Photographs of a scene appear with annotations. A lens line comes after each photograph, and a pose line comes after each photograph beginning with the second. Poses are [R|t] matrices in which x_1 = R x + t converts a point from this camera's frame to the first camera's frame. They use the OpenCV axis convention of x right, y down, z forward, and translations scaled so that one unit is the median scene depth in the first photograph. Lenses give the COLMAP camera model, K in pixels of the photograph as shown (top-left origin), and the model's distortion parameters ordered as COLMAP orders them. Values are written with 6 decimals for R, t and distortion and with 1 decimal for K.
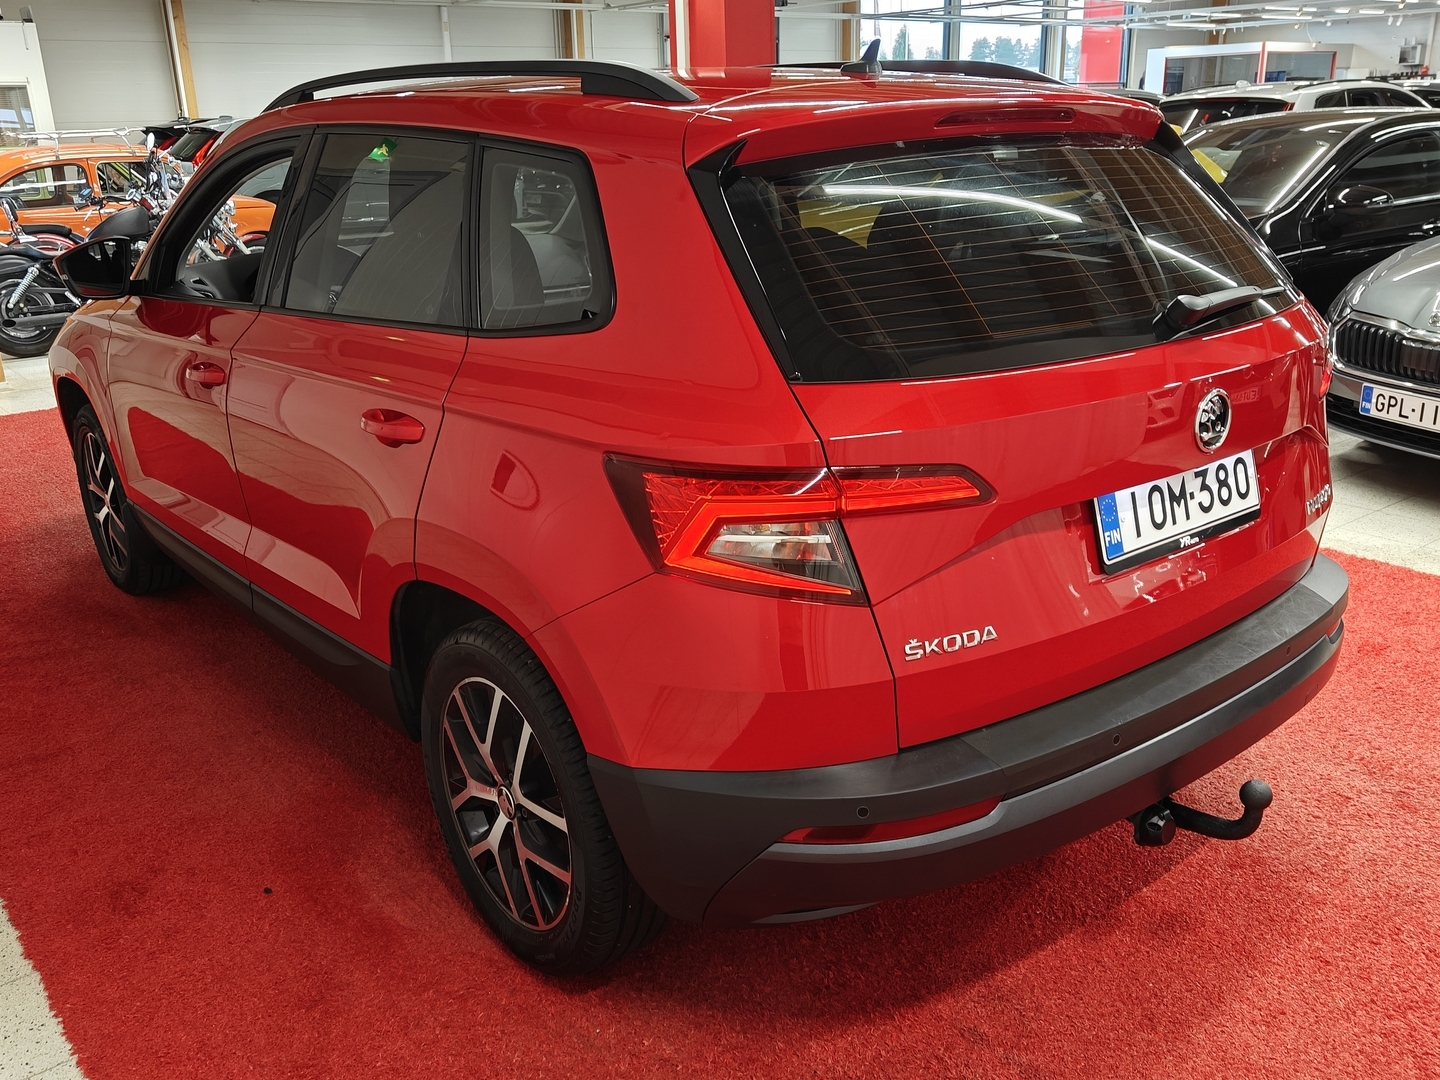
lens RADIAL K [[1259.6, 0, 720.0], [0, 1259.6, 540.0], [0, 0, 1]] dist [0.018528, -0.009446]
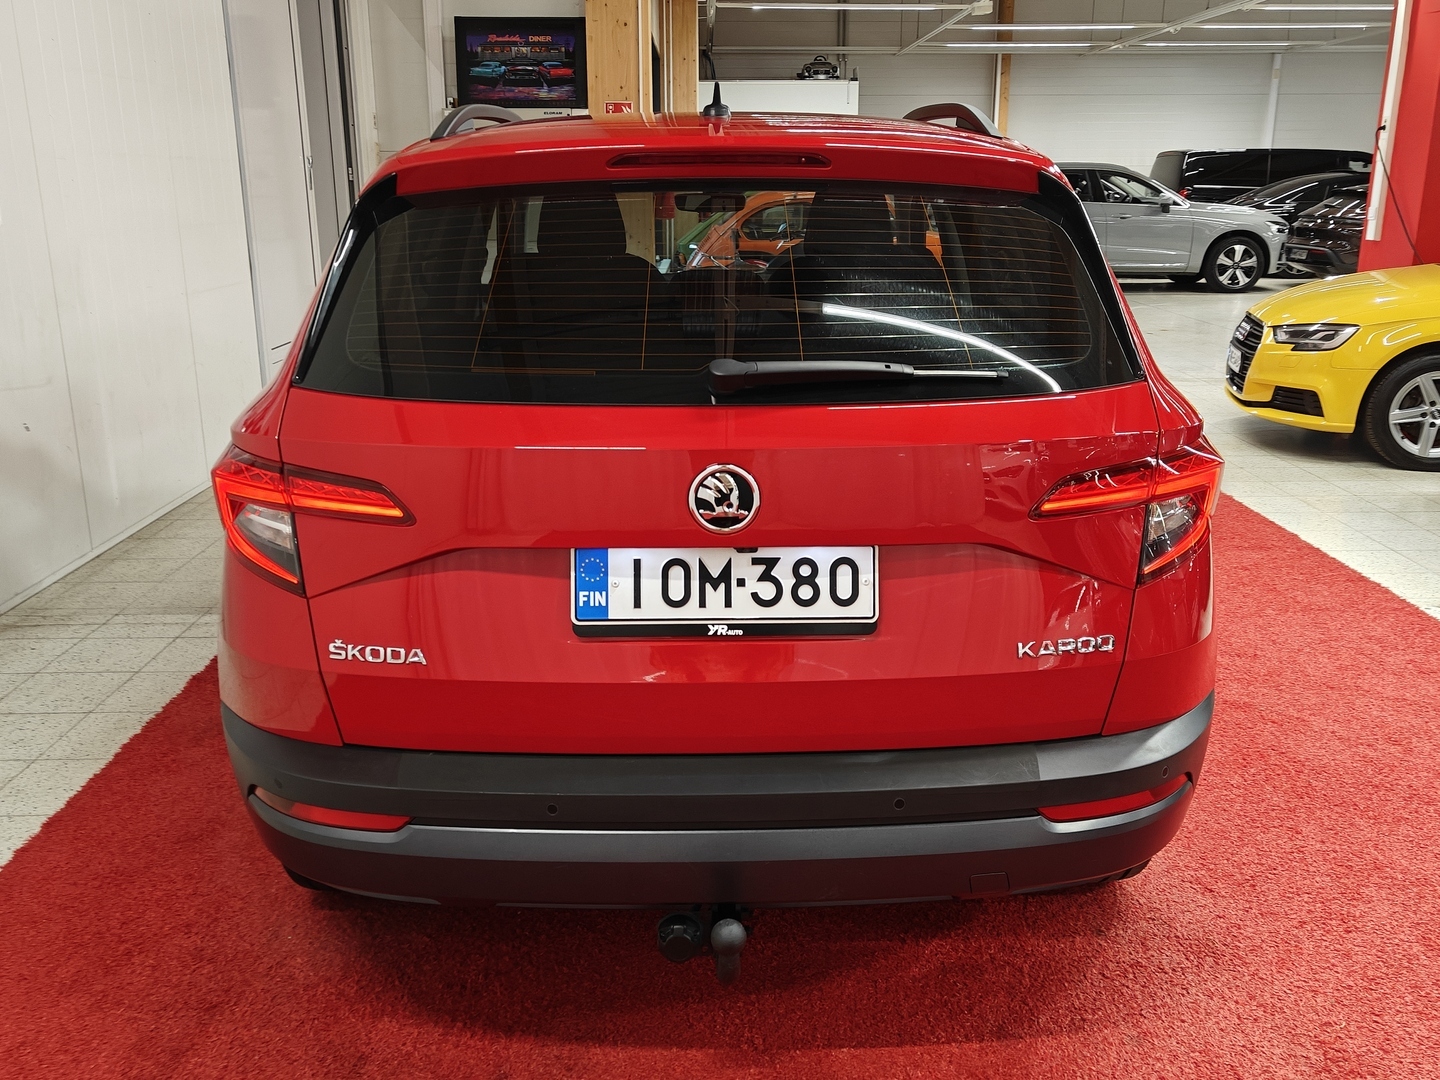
lens RADIAL K [[1259.6, 0, 720.0], [0, 1259.6, 540.0], [0, 0, 1]] dist [0.018528, -0.009446]
pose [[0.801954, 0.188624, -0.566825, 0.871111], [-0.208720, 0.977515, 0.029989, -0.089103], [0.559736, 0.094258, 0.823292, 0.261561]]
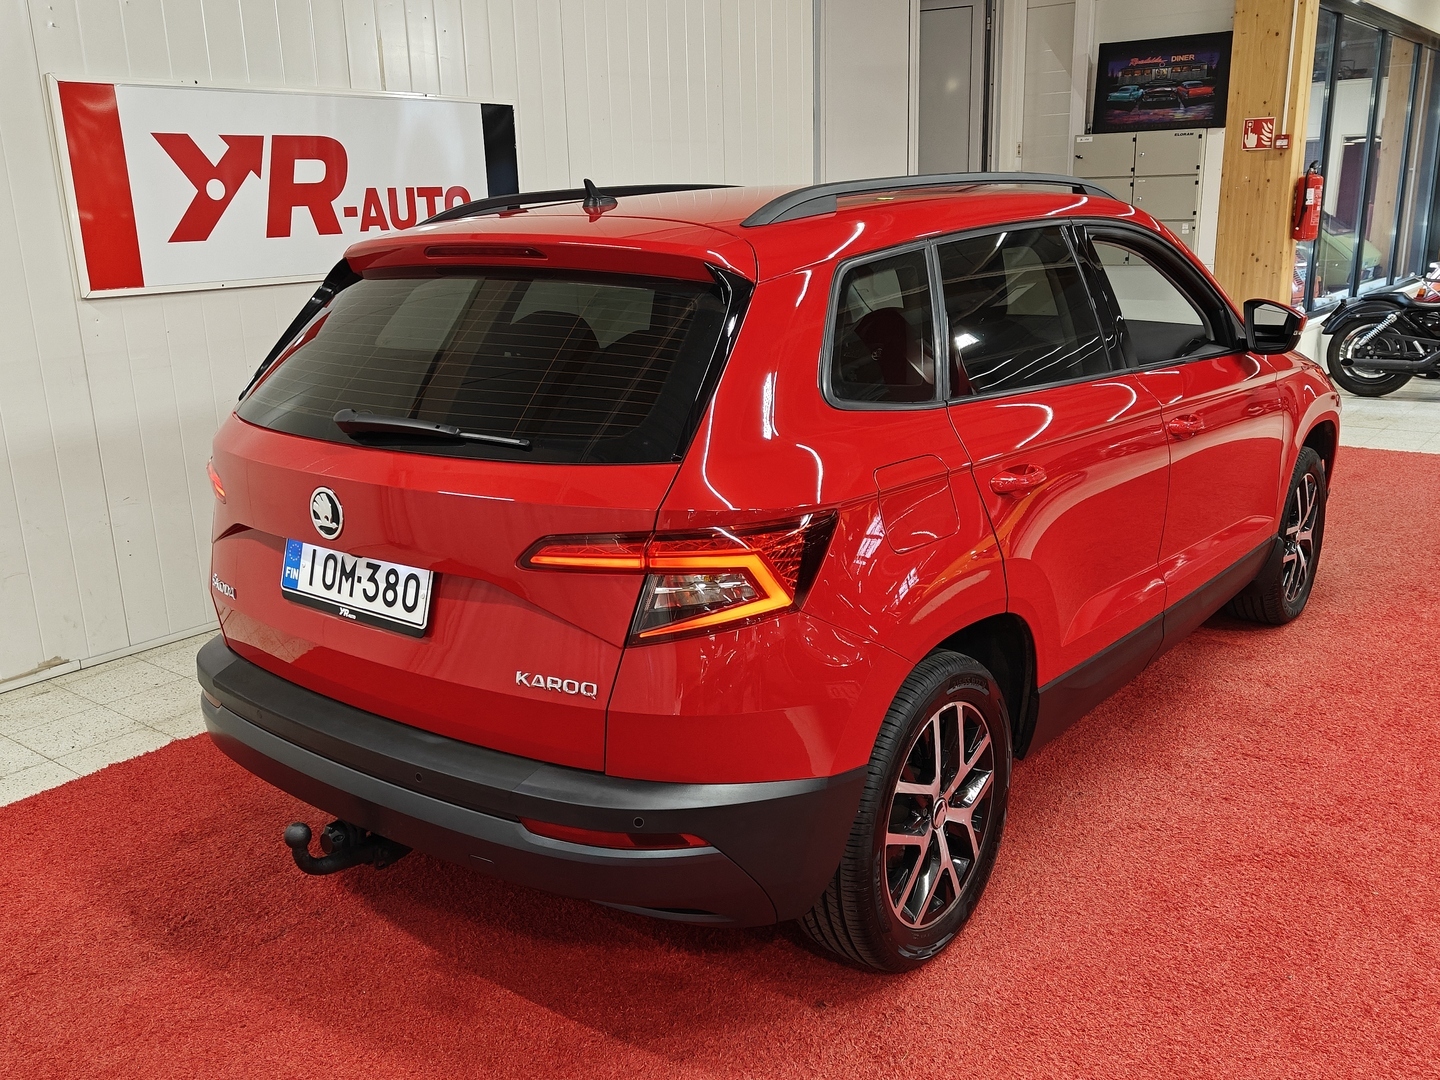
lens RADIAL K [[1259.6, 0, 720.0], [0, 1259.6, 540.0], [0, 0, 1]] dist [0.018528, -0.009446]
pose [[0.246244, 0.274459, -0.929535, 1.553452], [-0.290263, 0.935930, 0.199453, -0.405049], [0.924722, 0.220696, 0.310133, 0.951362]]
